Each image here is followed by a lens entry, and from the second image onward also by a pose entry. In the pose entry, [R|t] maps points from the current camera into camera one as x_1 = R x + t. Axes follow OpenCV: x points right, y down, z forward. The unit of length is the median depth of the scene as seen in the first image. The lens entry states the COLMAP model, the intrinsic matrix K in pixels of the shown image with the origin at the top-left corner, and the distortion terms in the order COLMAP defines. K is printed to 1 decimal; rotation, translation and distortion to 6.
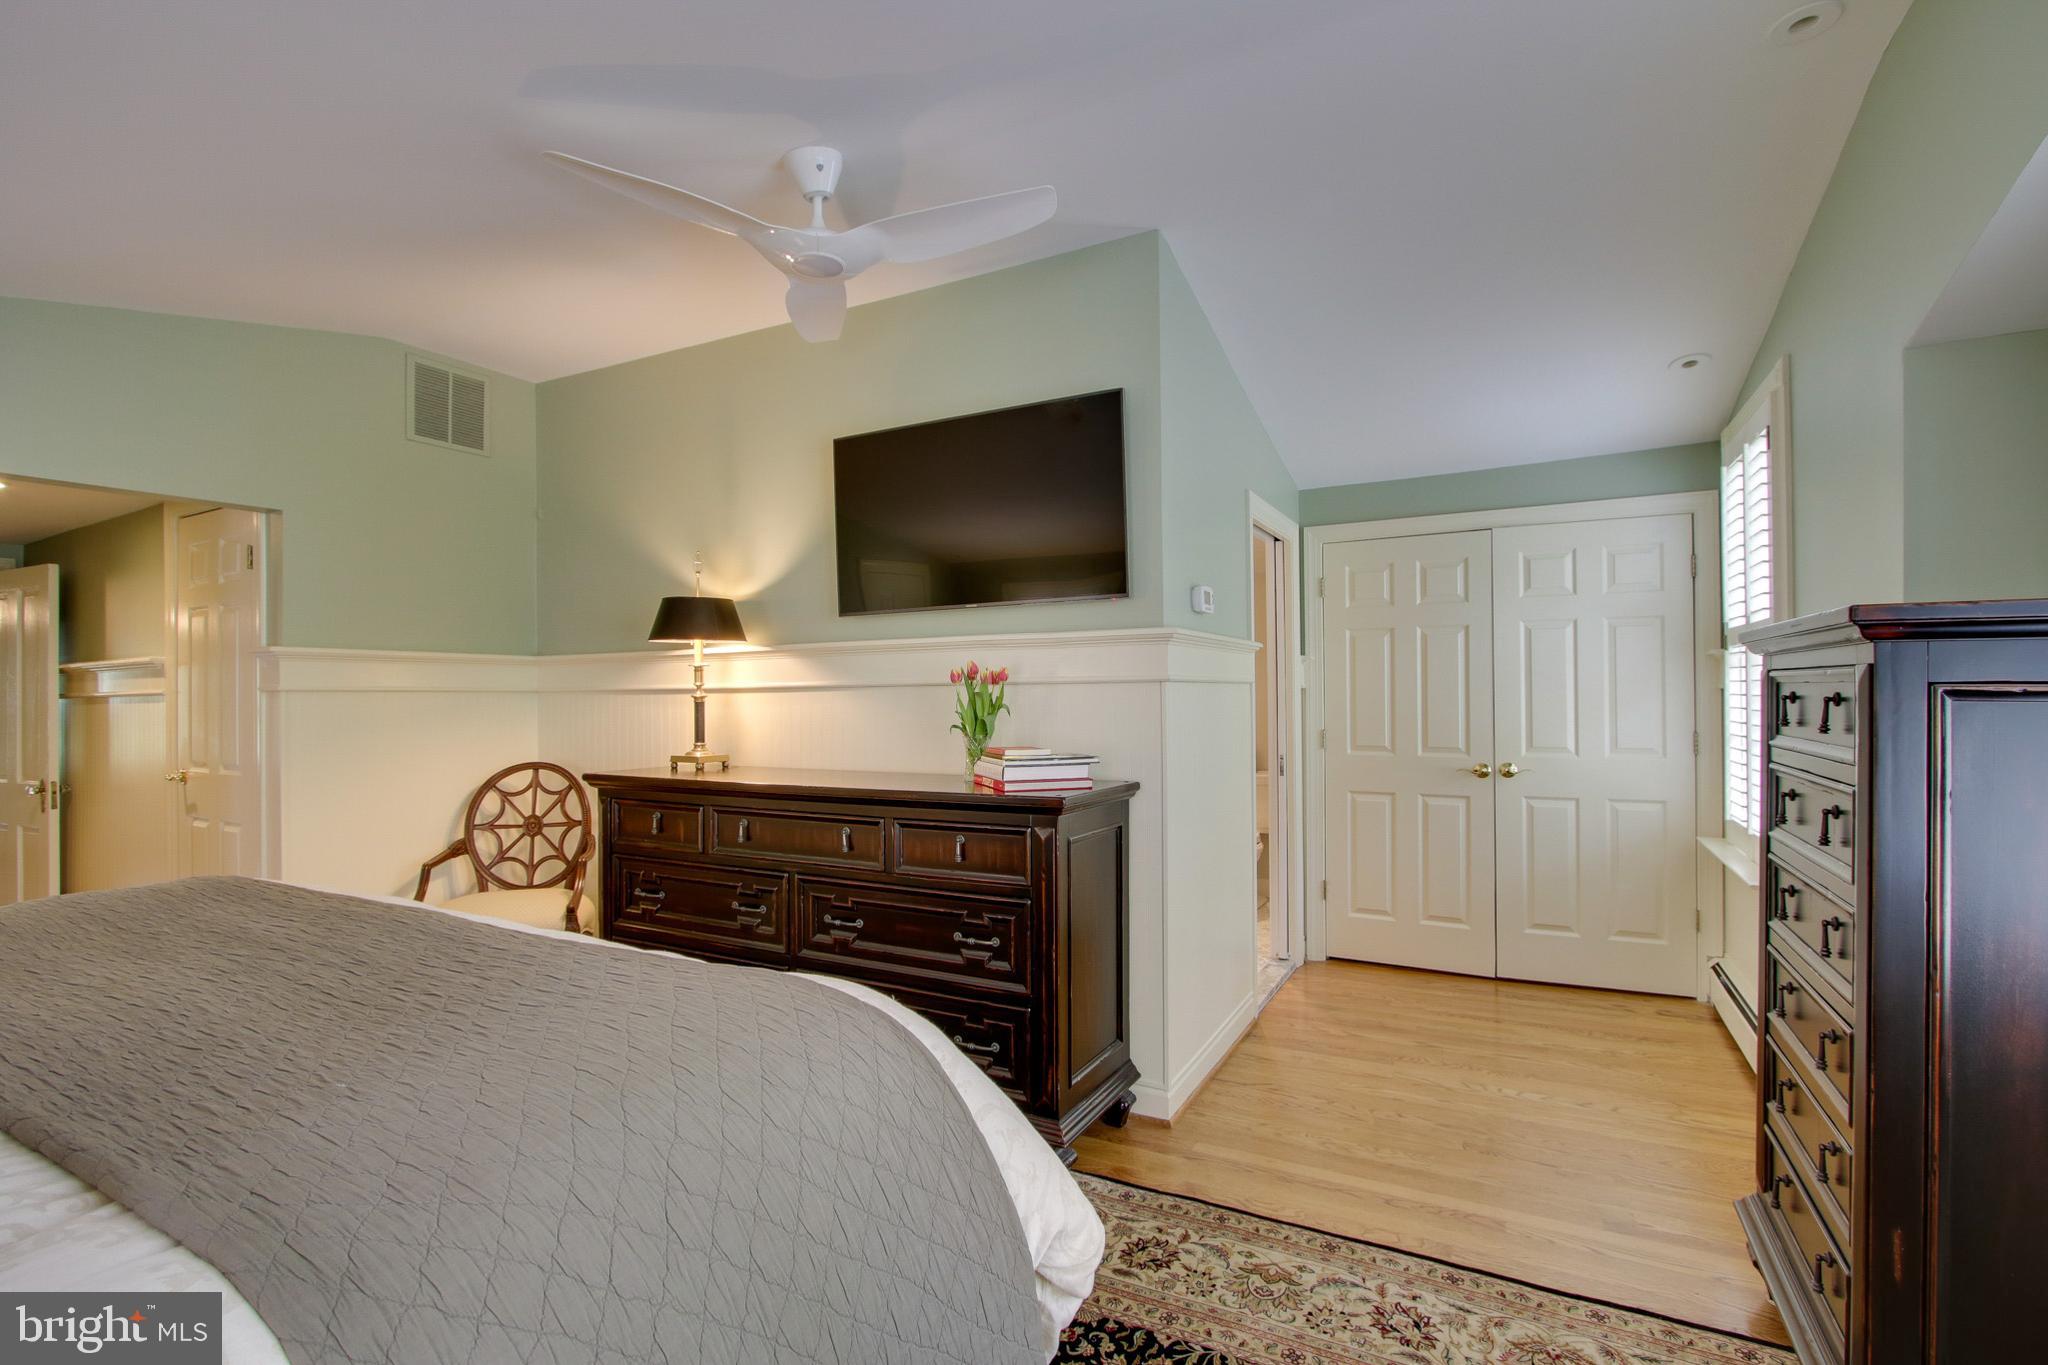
lens RADIAL K [[943.5, 0, 1025.5], [0, 943.5, 692.1], [0, 0, 1]] dist [-0.017980, 0.000995]
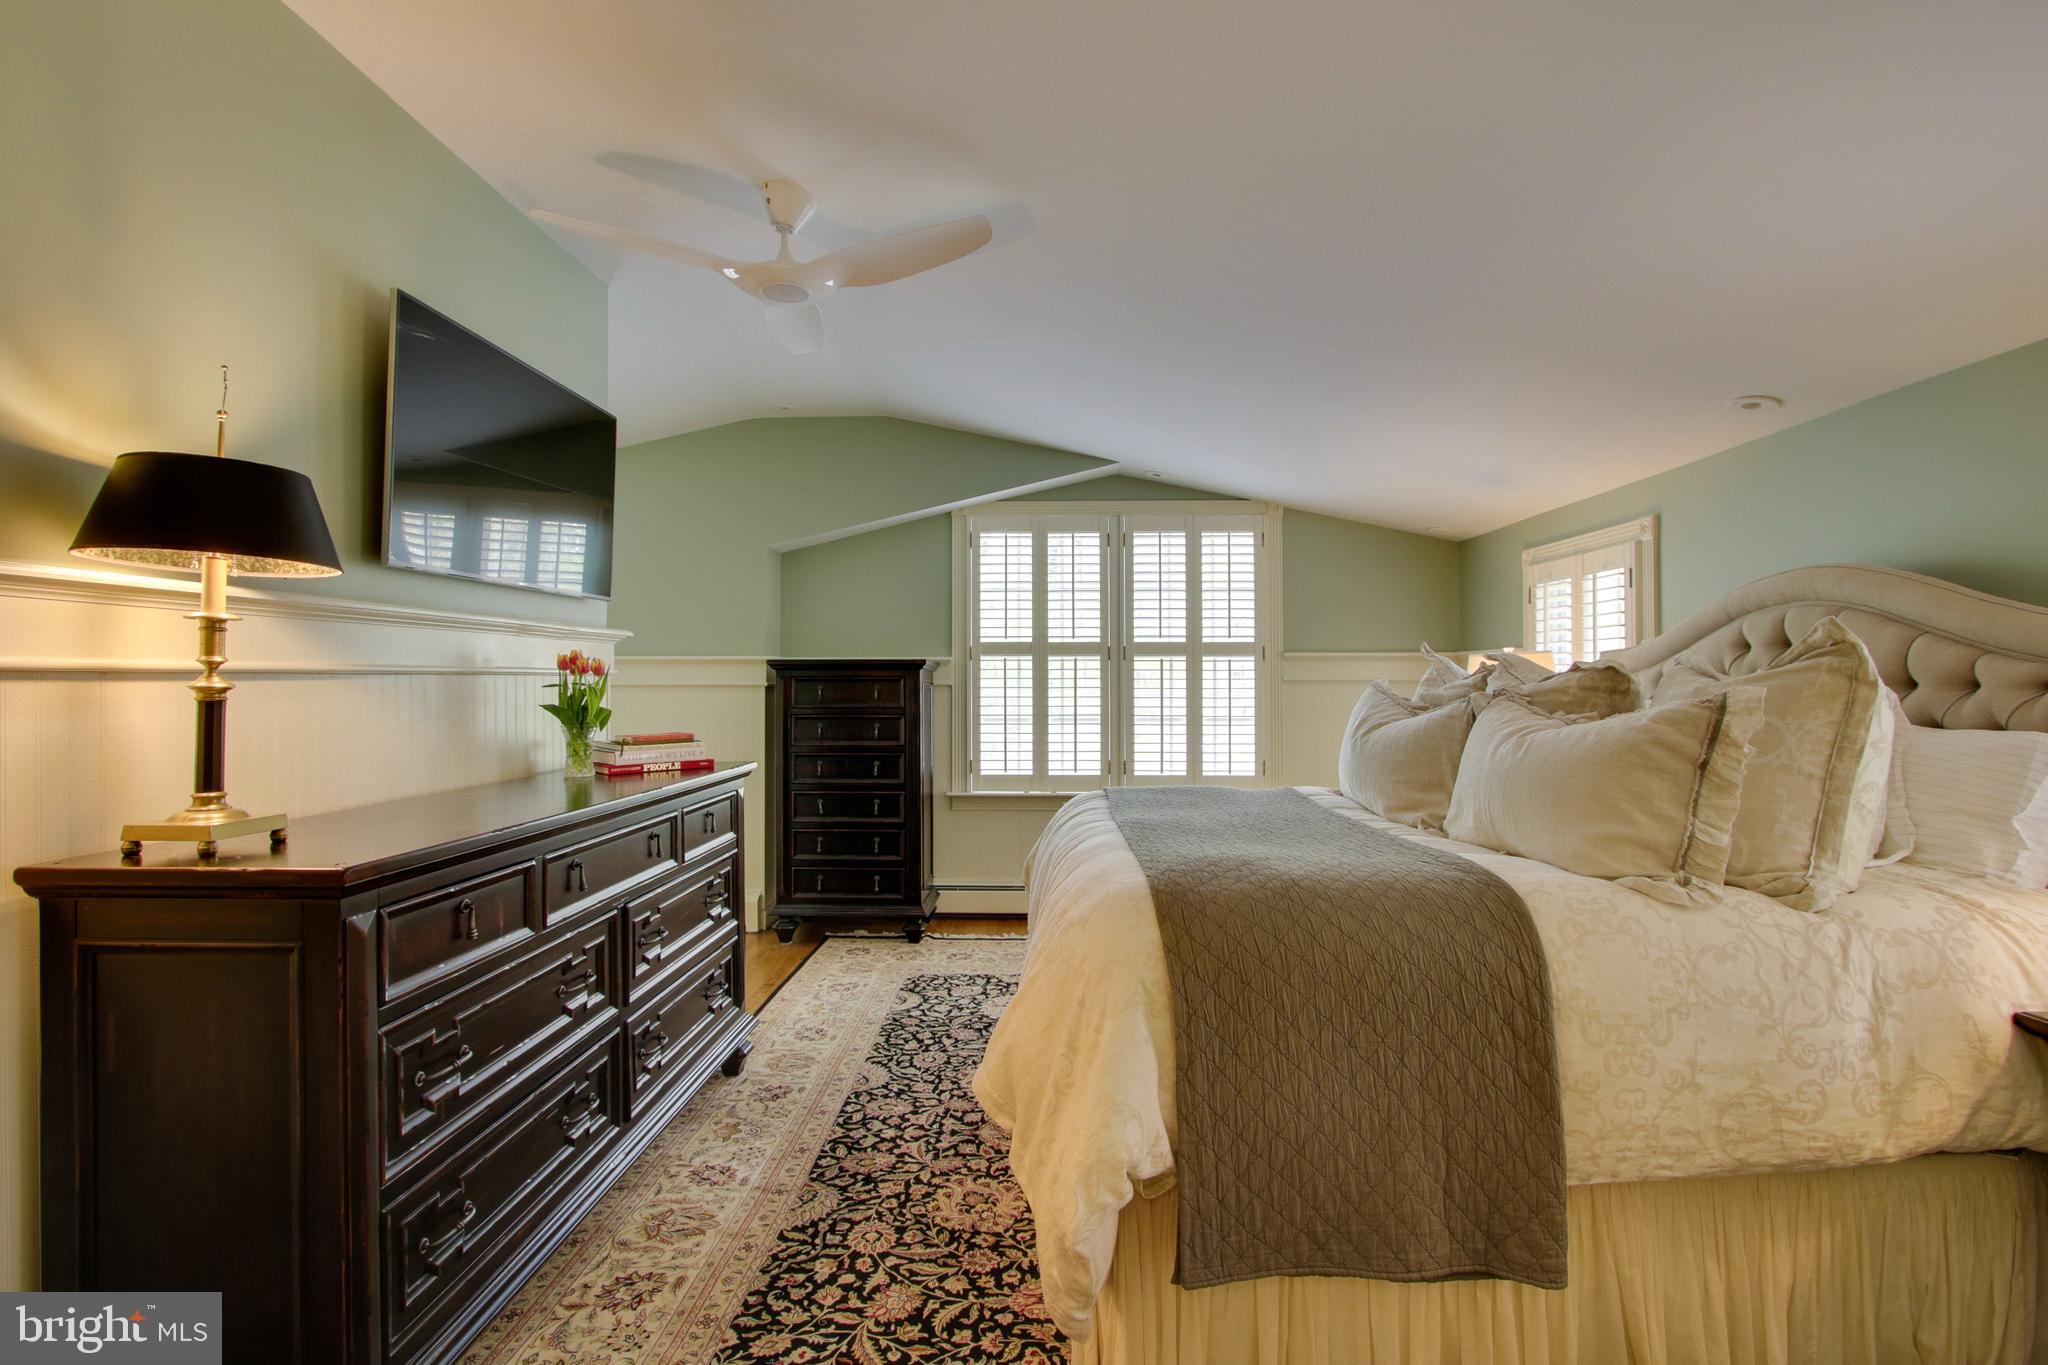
lens RADIAL K [[943.5, 0, 1025.5], [0, 943.5, 692.1], [0, 0, 1]] dist [-0.017980, 0.000995]
pose [[-0.441561, 0.002311, 0.897228, -0.885551], [0.006911, 0.999976, 0.000826, 0.008793], [-0.897205, 0.006565, -0.441566, 0.826286]]
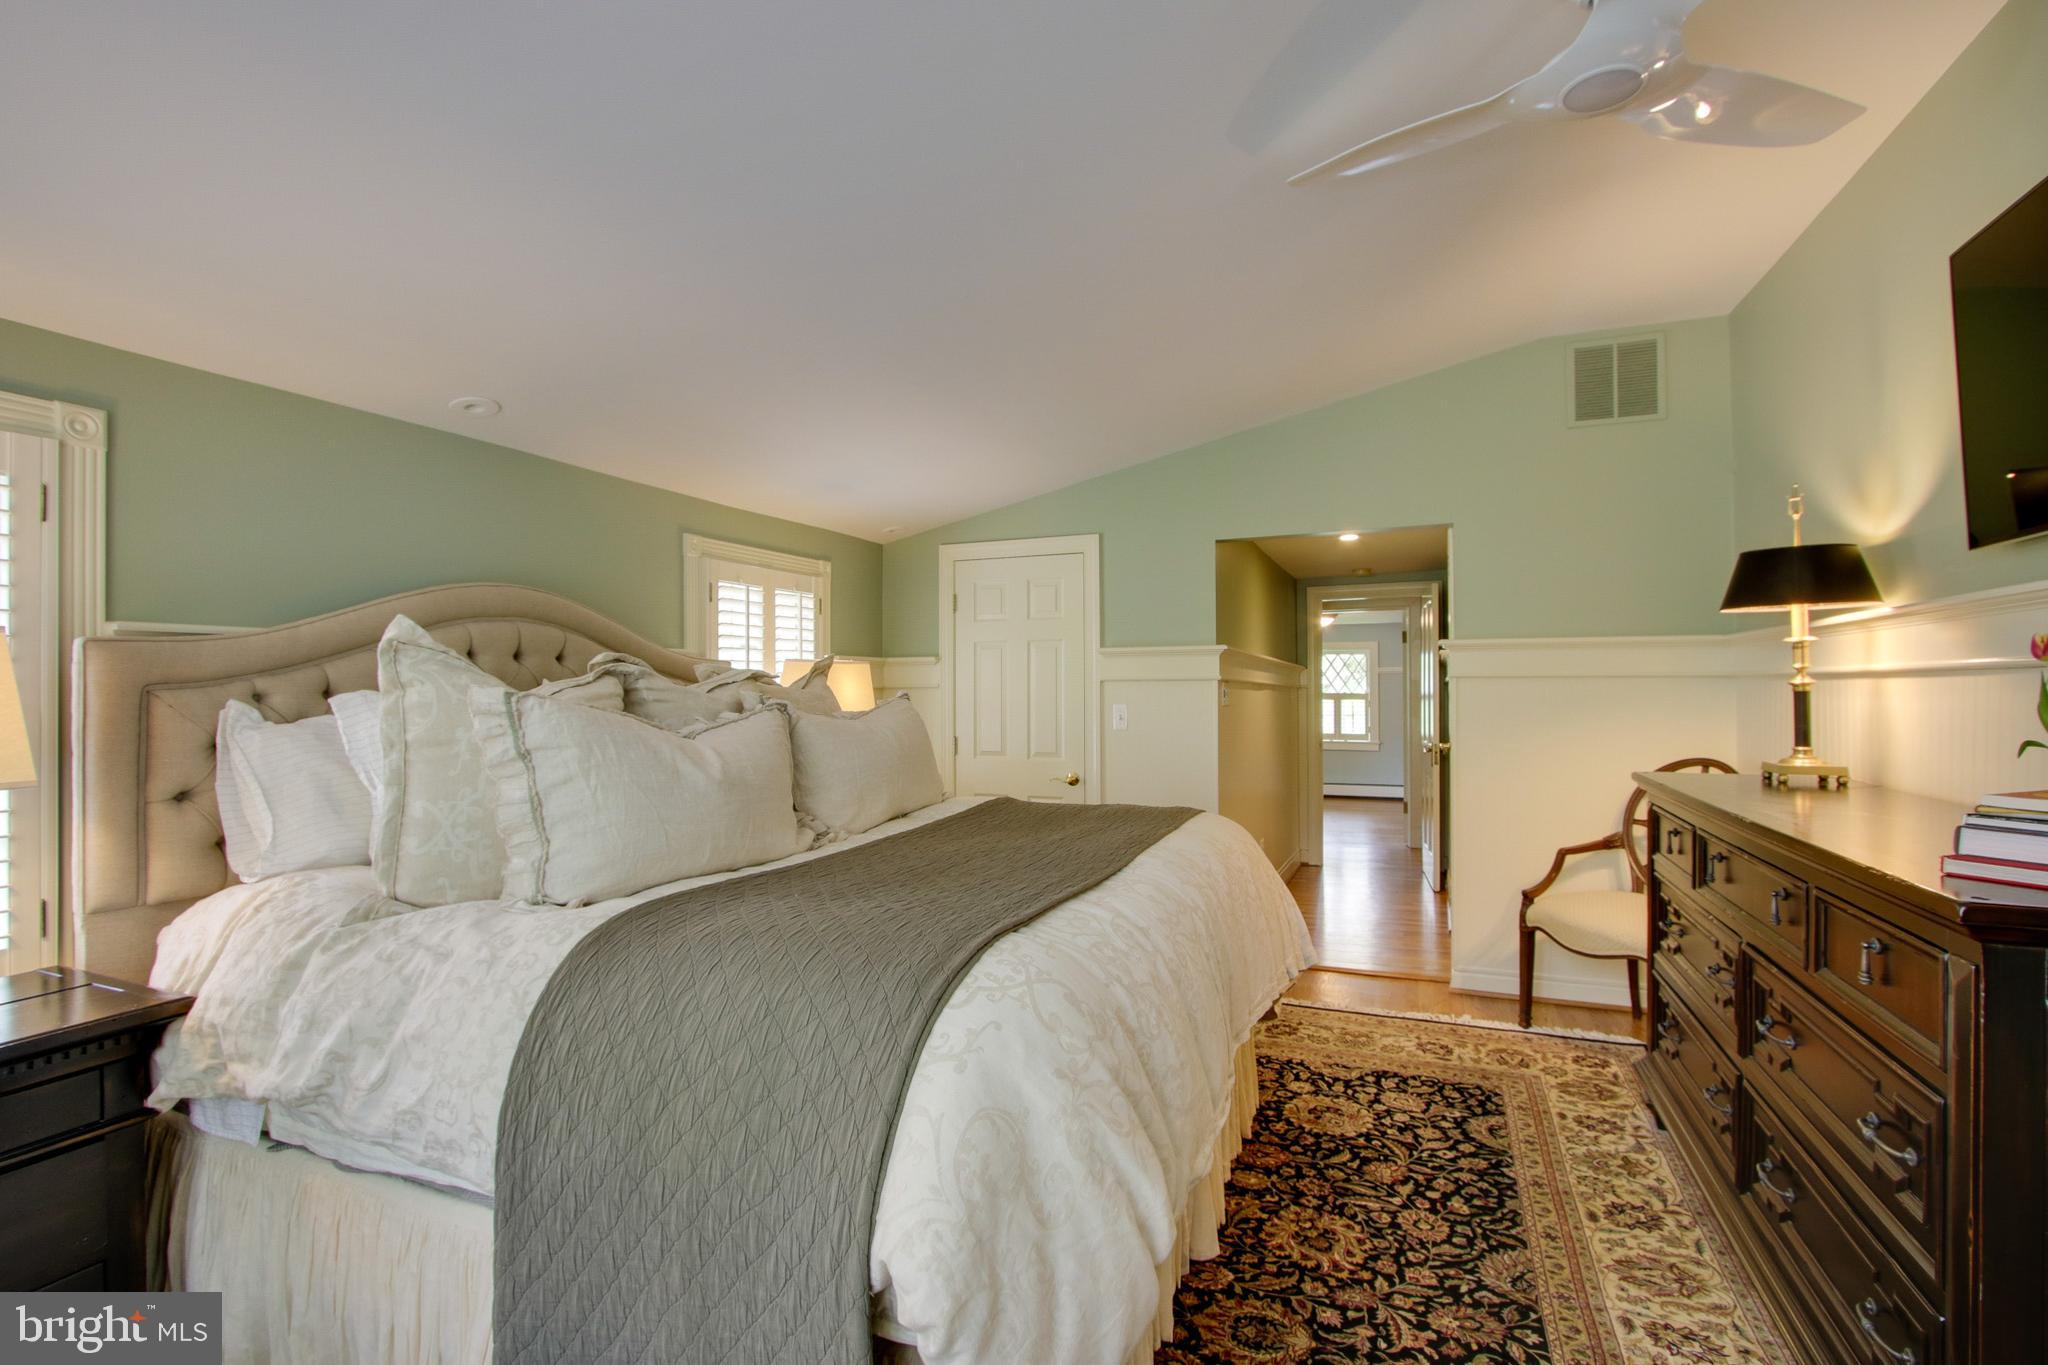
lens RADIAL K [[943.5, 0, 1025.5], [0, 943.5, 692.1], [0, 0, 1]] dist [-0.017980, 0.000995]
pose [[0.101876, 0.011752, -0.994728, 0.300671], [0.007450, 0.999893, 0.012576, -0.002070], [0.994769, -0.008692, 0.101778, 0.322471]]
